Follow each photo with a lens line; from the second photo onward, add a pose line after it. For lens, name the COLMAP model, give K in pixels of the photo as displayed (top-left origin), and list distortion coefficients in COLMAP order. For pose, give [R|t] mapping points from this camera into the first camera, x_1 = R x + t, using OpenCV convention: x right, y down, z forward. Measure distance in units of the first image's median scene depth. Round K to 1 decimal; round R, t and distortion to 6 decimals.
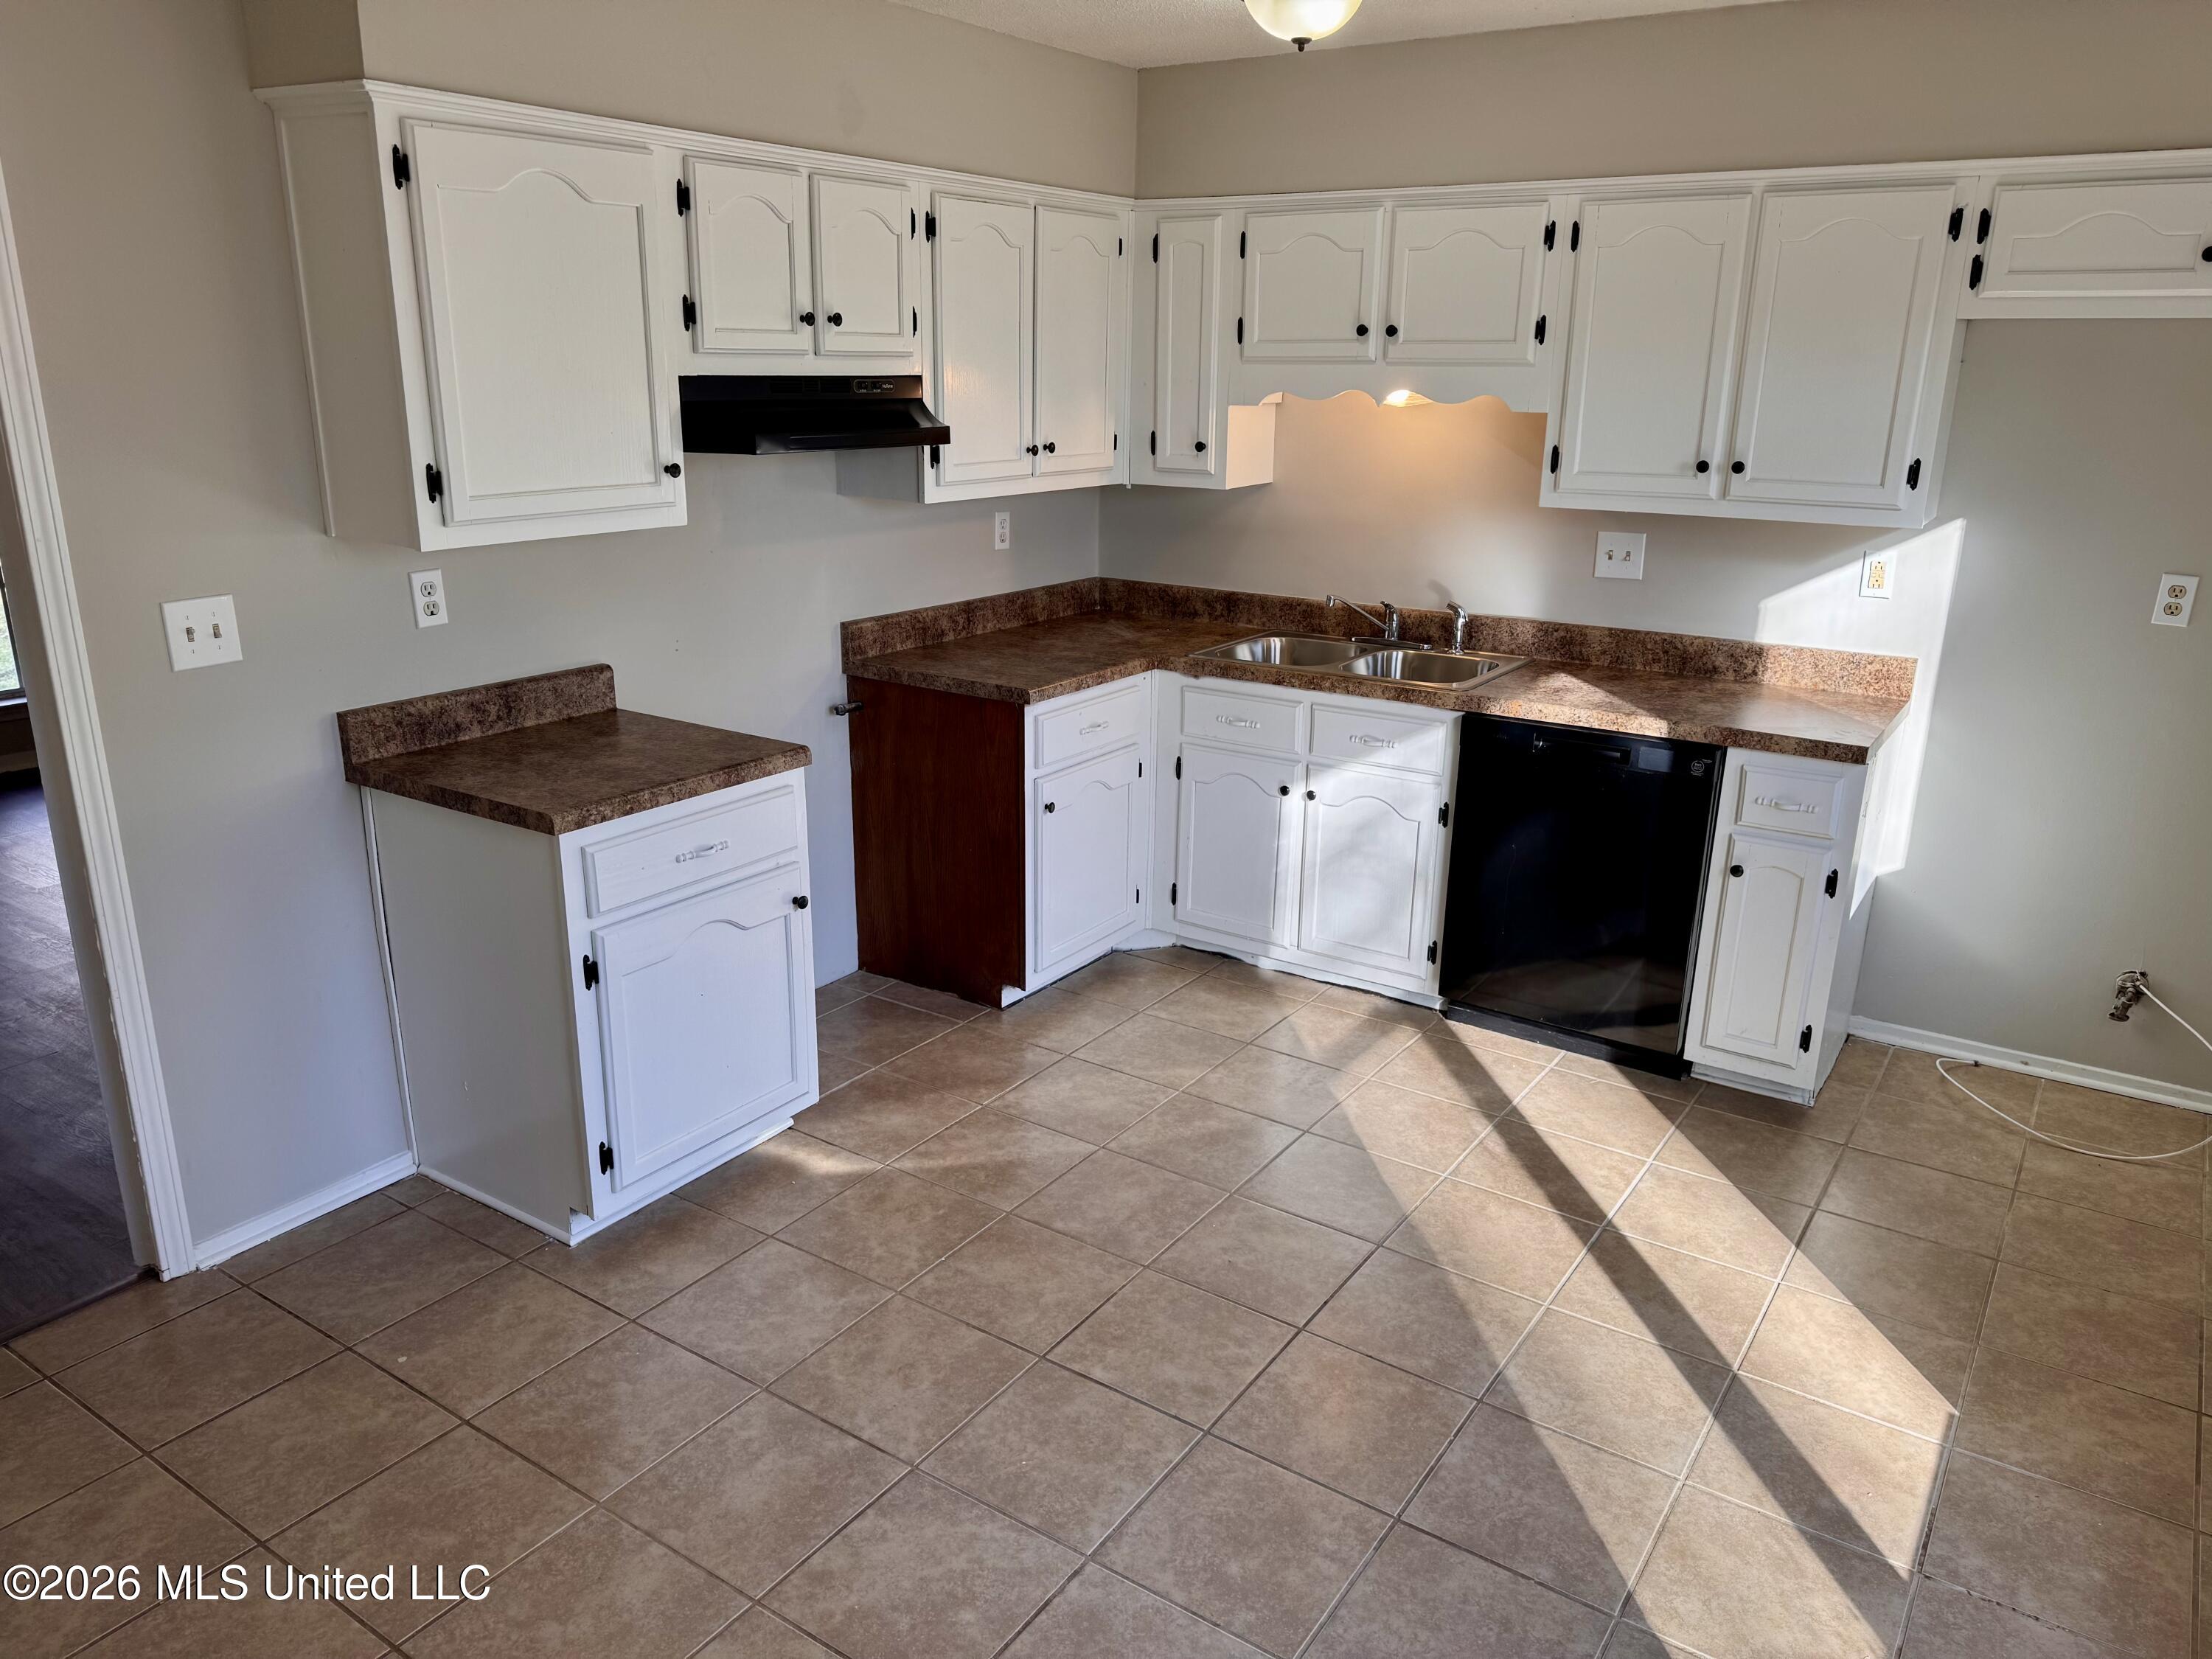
lens RADIAL K [[1558.4, 0, 1114.0], [0, 1558.4, 829.1], [0, 0, 1]] dist [0.021276, -0.004393]
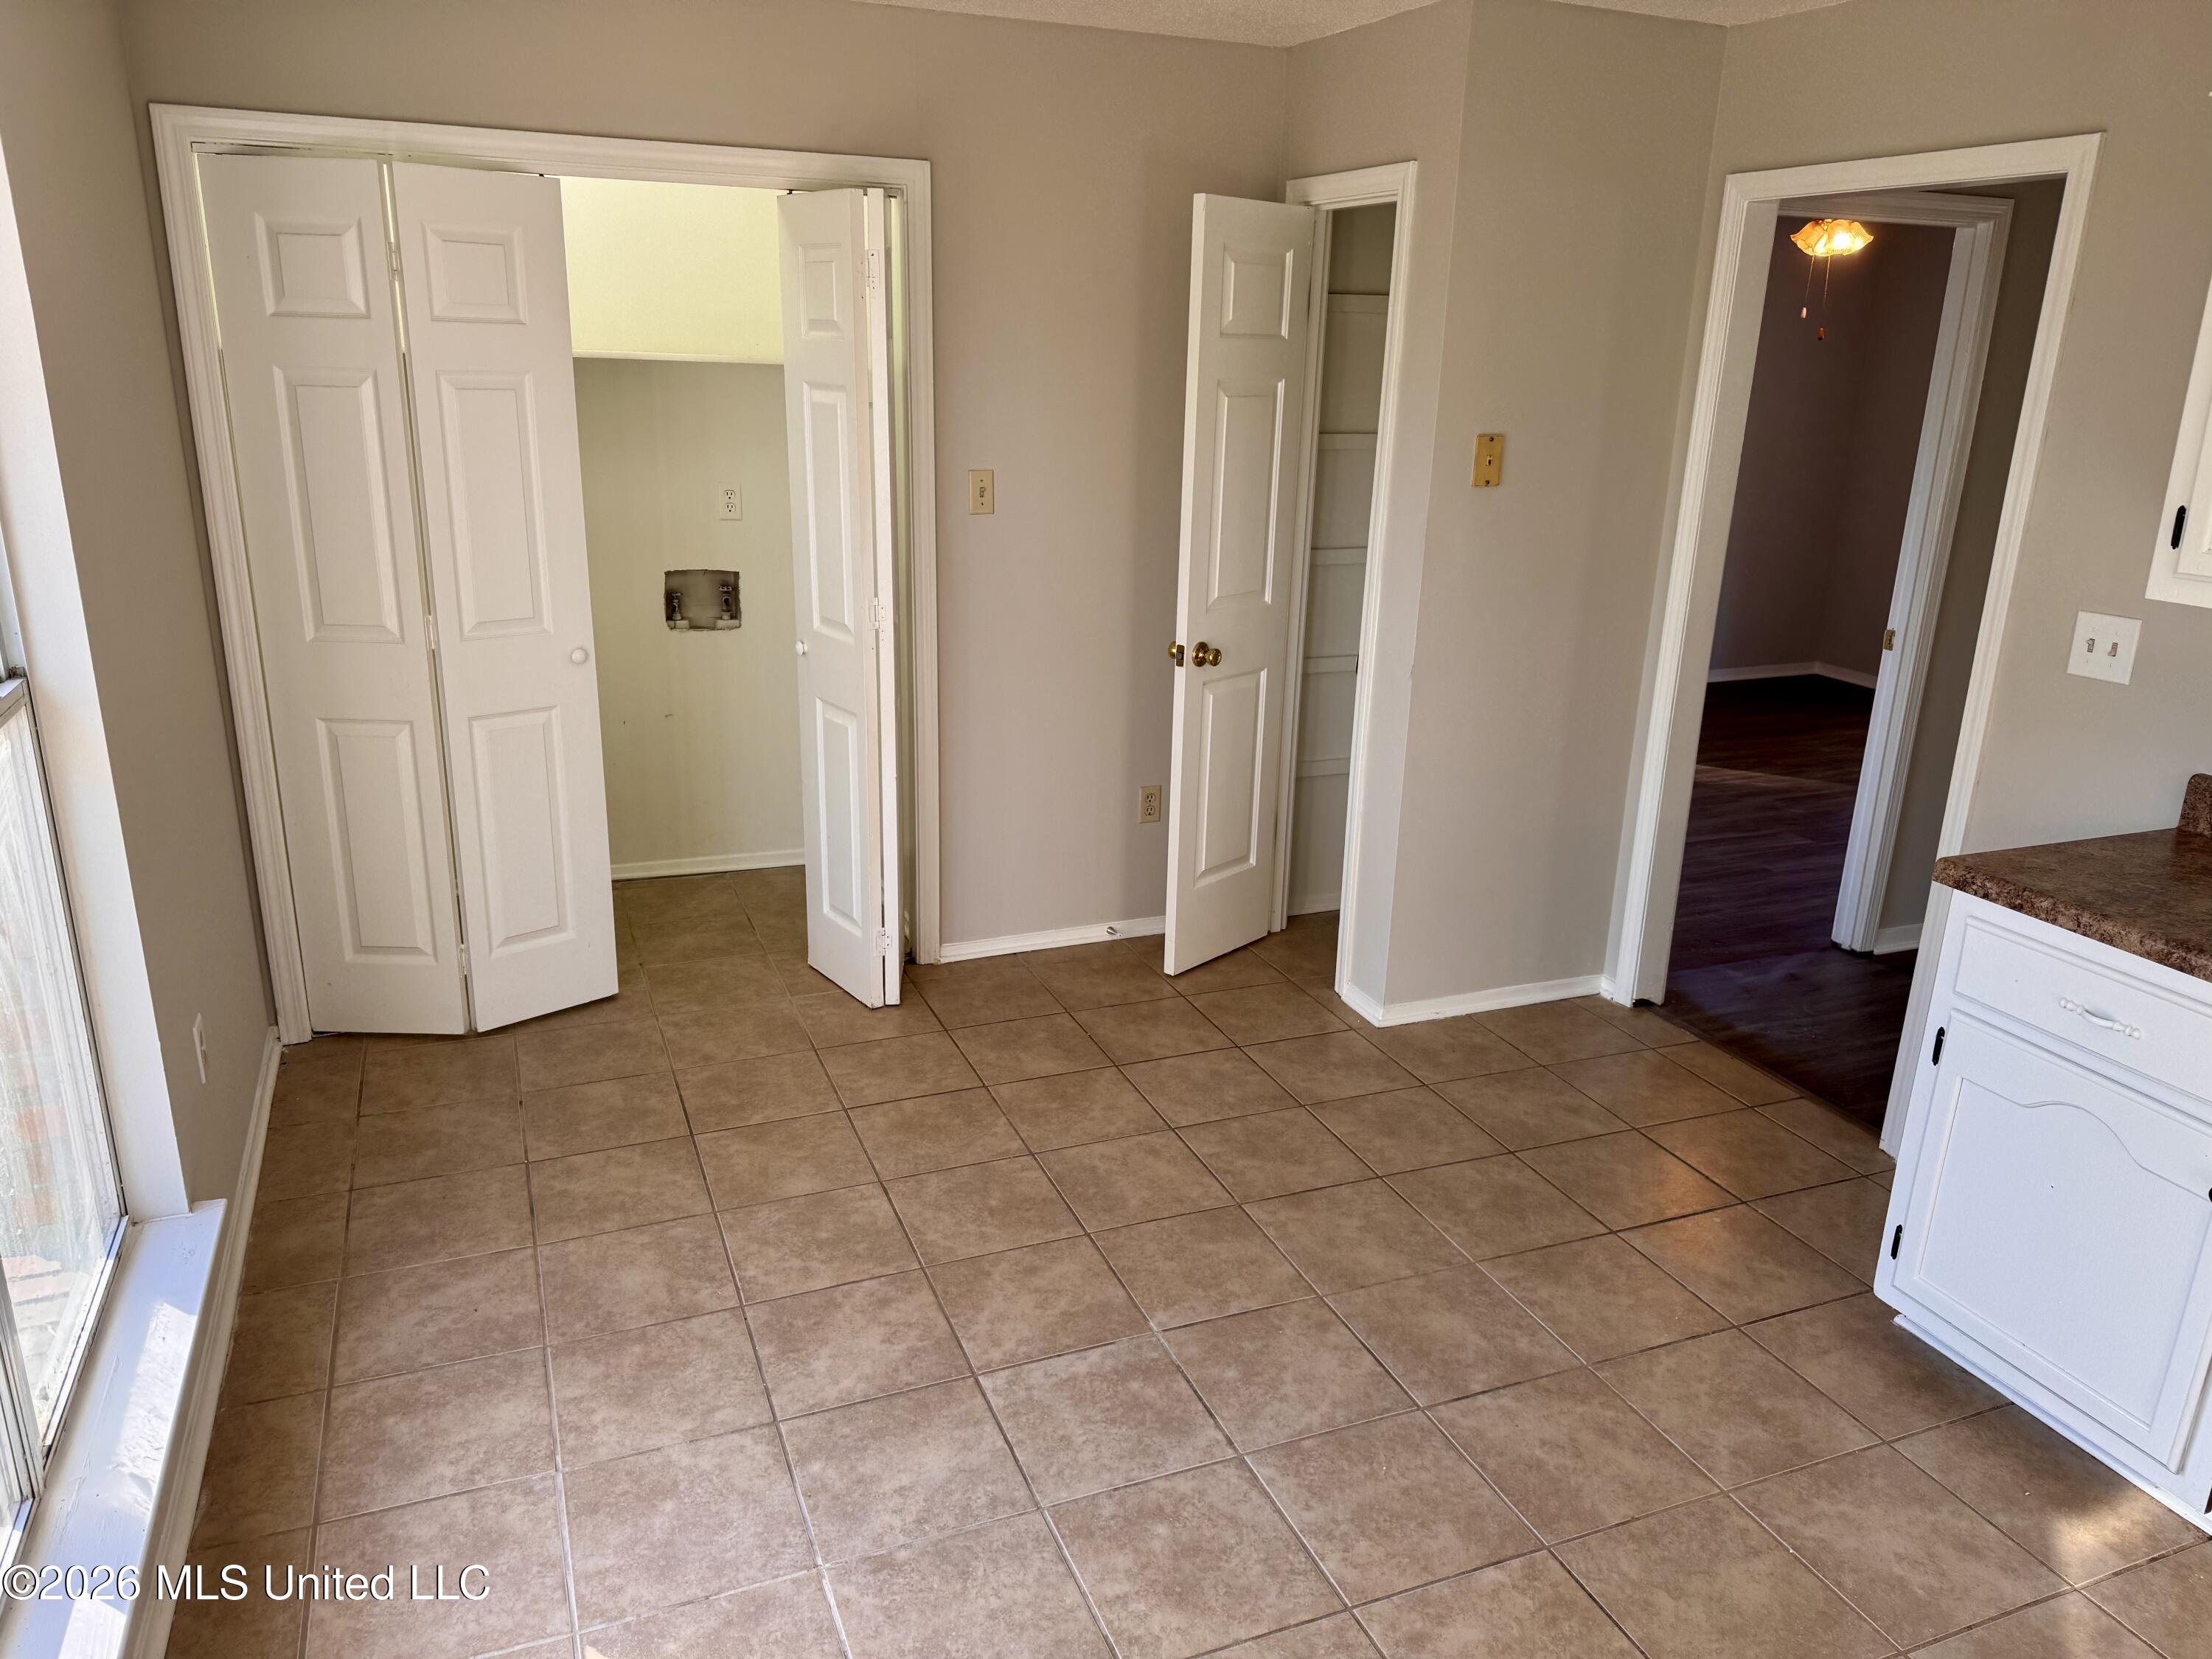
lens RADIAL K [[1558.4, 0, 1108.4], [0, 1558.4, 831.6], [0, 0, 1]] dist [0.021276, -0.004393]
pose [[-0.558869, 0.215229, -0.800838, 0.674793], [-0.278251, 0.861071, 0.425596, -0.285064], [0.781180, 0.460687, -0.421339, 0.988080]]
